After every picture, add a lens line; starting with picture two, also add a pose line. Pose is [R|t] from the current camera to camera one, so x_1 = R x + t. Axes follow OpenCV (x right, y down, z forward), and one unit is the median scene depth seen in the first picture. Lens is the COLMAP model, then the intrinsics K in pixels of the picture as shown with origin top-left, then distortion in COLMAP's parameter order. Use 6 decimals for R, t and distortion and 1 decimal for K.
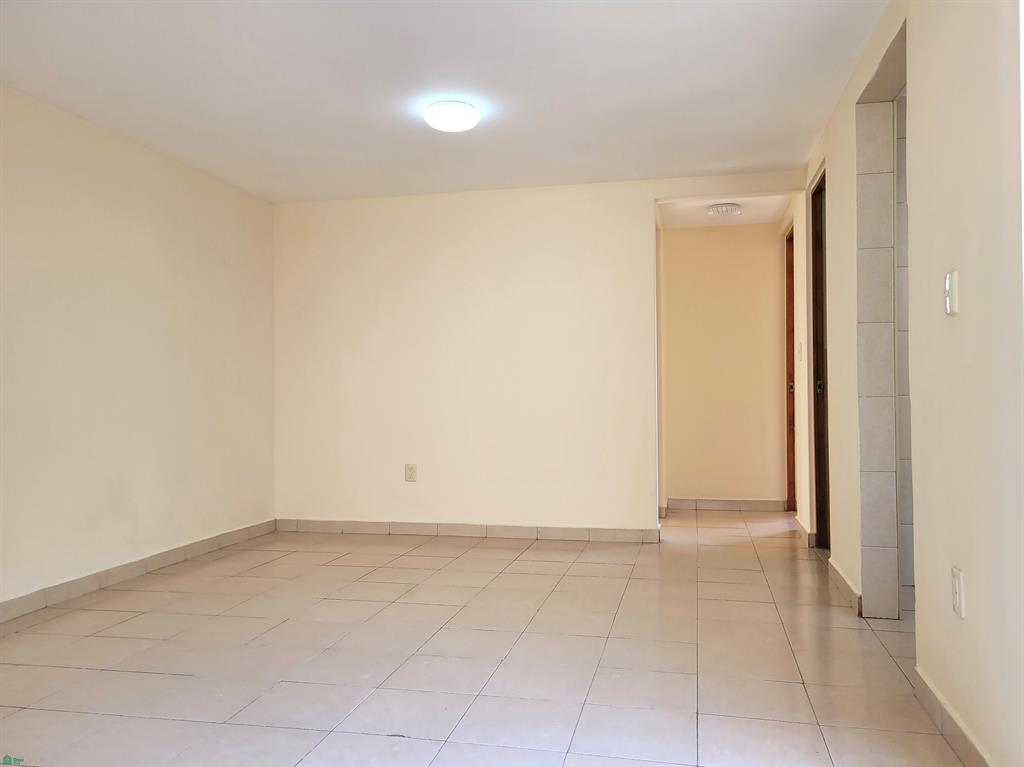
lens RADIAL K [[803.8, 0, 510.8], [0, 803.8, 386.6], [0, 0, 1]] dist [0.043855, -0.031561]
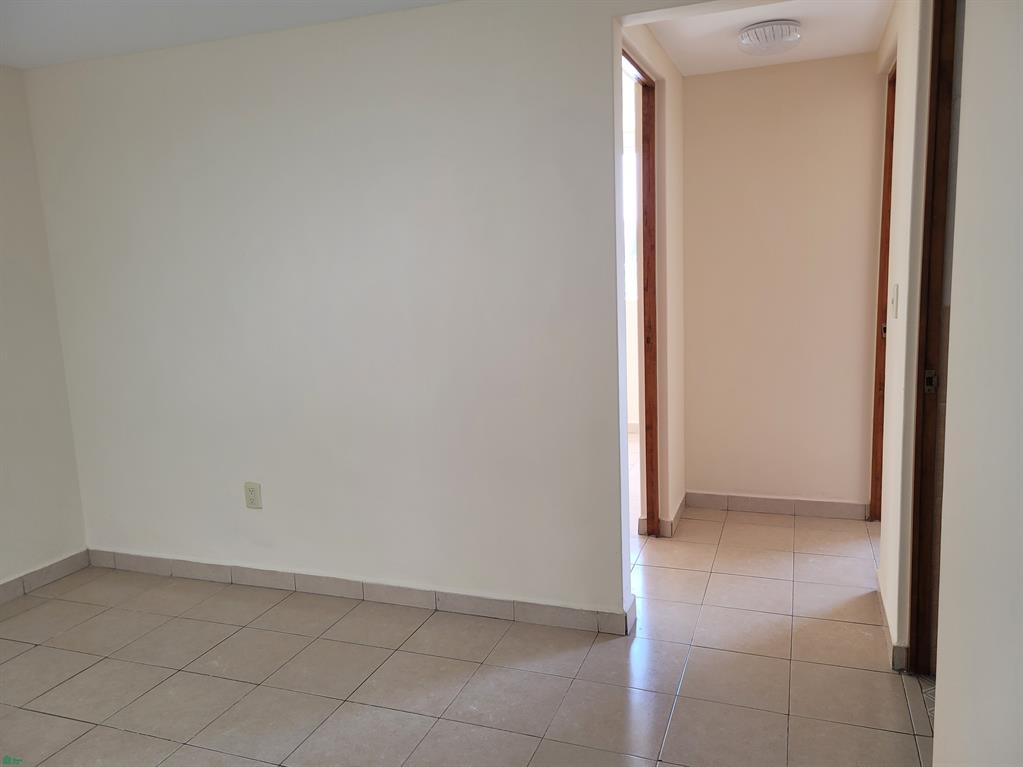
lens RADIAL K [[774.6, 0, 512.0], [0, 774.6, 376.5], [0, 0, 1]] dist [0.046308, -0.034042]
pose [[0.991106, -0.011725, -0.132560, 0.185206], [0.033266, 0.986315, 0.161479, -0.091307], [0.128853, -0.164453, 0.977933, 0.480186]]
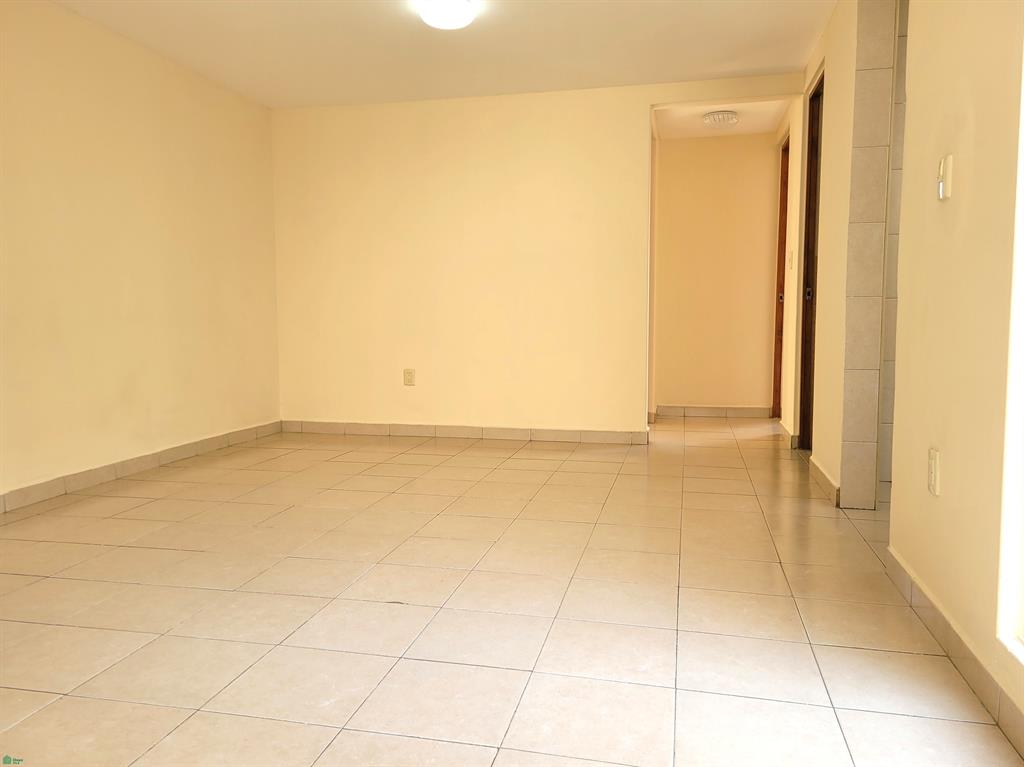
lens RADIAL K [[775.4, 0, 497.5], [0, 775.4, 380.8], [0, 0, 1]] dist [0.046308, -0.034042]
pose [[0.999903, 0.005562, -0.012741, 0.002319], [-0.004357, 0.995685, 0.092692, 0.020409], [0.013201, -0.092628, 0.995613, 0.003005]]
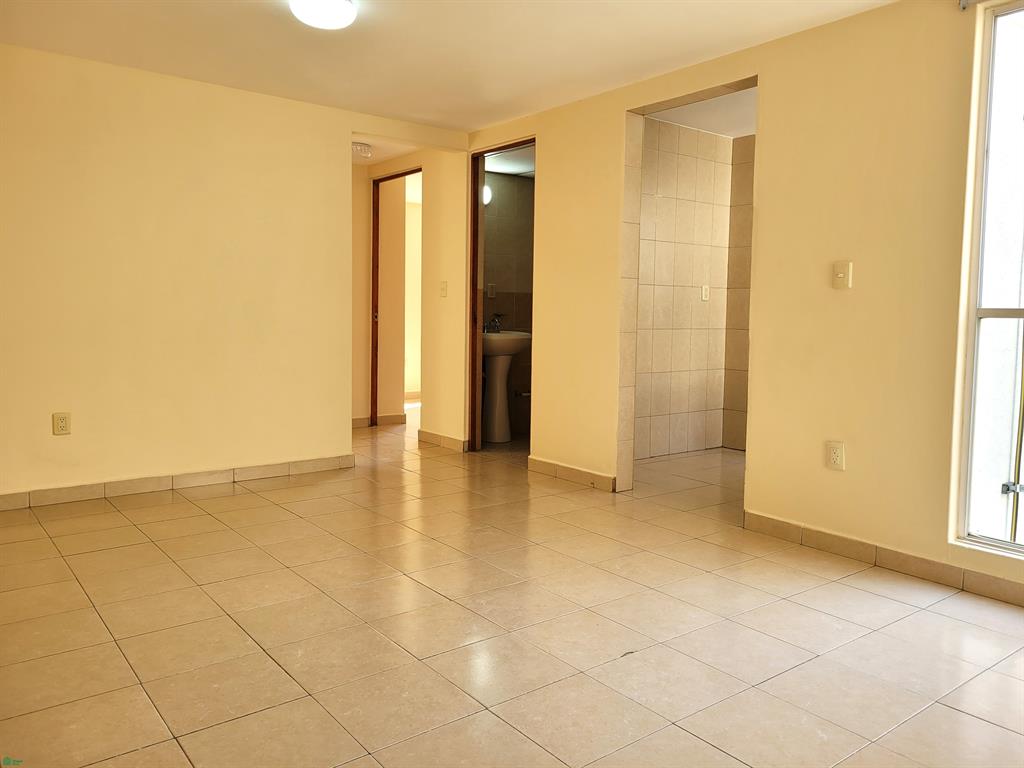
lens RADIAL K [[775.4, 0, 503.3], [0, 775.4, 362.8], [0, 0, 1]] dist [0.046308, -0.034042]
pose [[0.638727, -0.033200, 0.768717, -0.479202], [-0.023180, 0.997785, 0.062354, -0.008234], [-0.769084, -0.057646, 0.636542, 0.225315]]
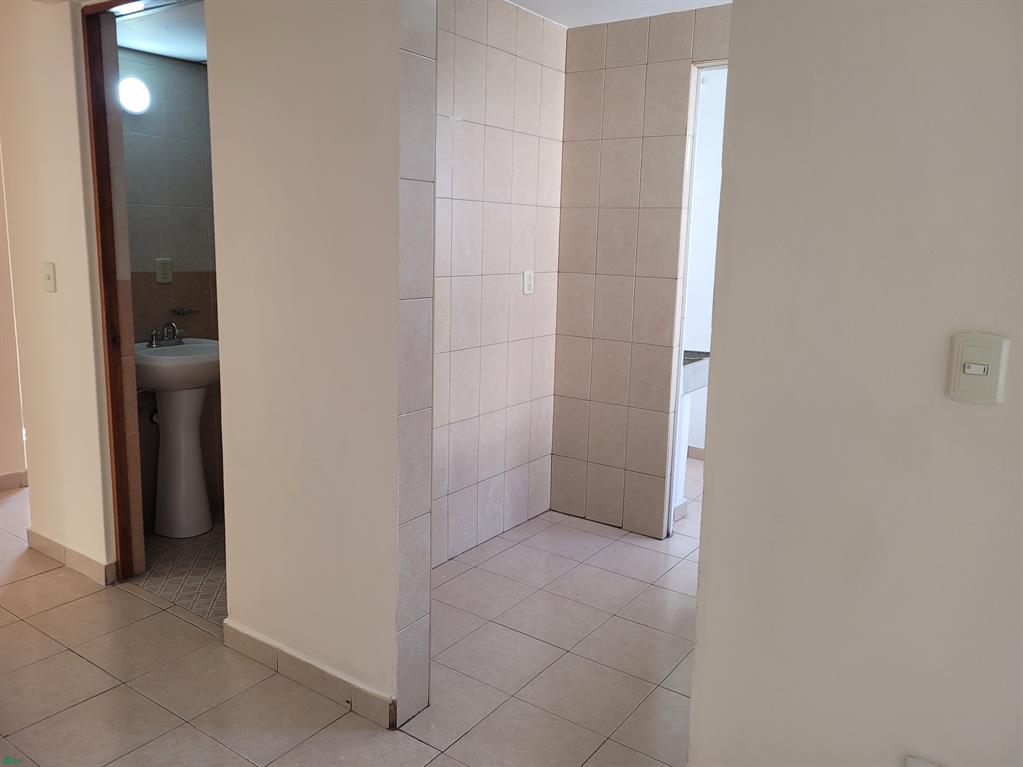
lens RADIAL K [[774.6, 0, 514.4], [0, 774.6, 364.4], [0, 0, 1]] dist [0.046308, -0.034042]
pose [[0.372425, -0.134673, 0.918239, -0.062918], [-0.033238, 0.986845, 0.158216, -0.086686], [-0.927467, -0.089444, 0.363049, 0.485414]]
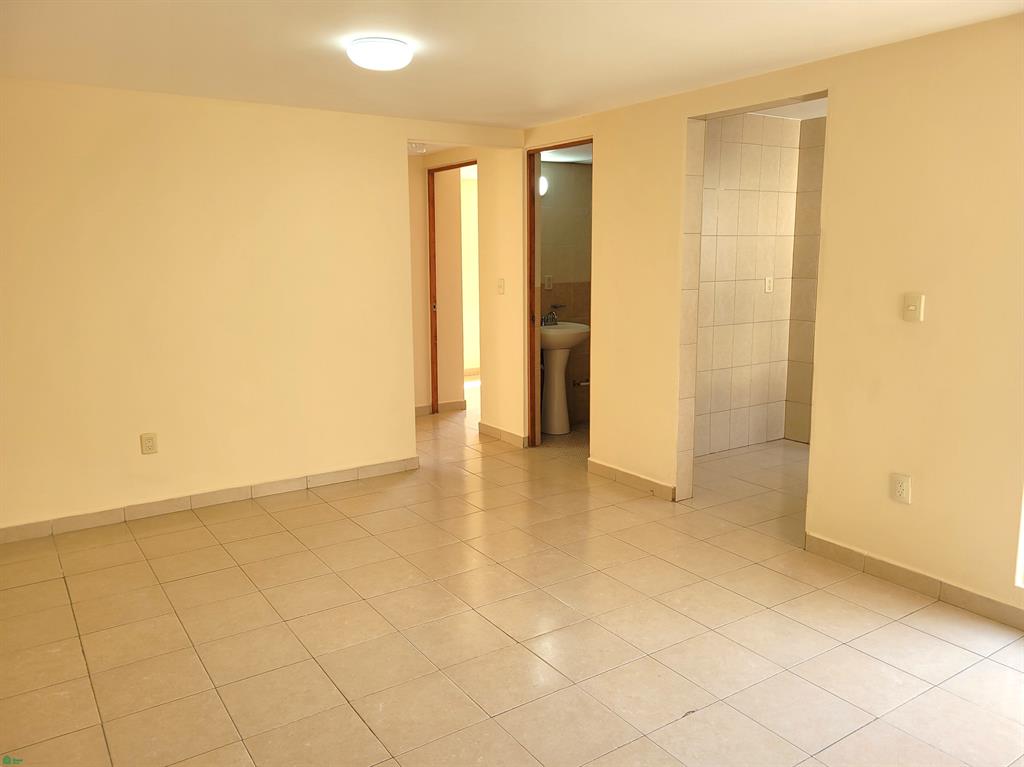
lens RADIAL K [[775.4, 0, 499.3], [0, 775.4, 376.4], [0, 0, 1]] dist [0.046308, -0.034042]
pose [[0.694506, -0.113845, 0.710423, -0.485762], [0.000539, 0.987484, 0.157717, -0.096231], [-0.719487, -0.109152, 0.685875, 0.227350]]
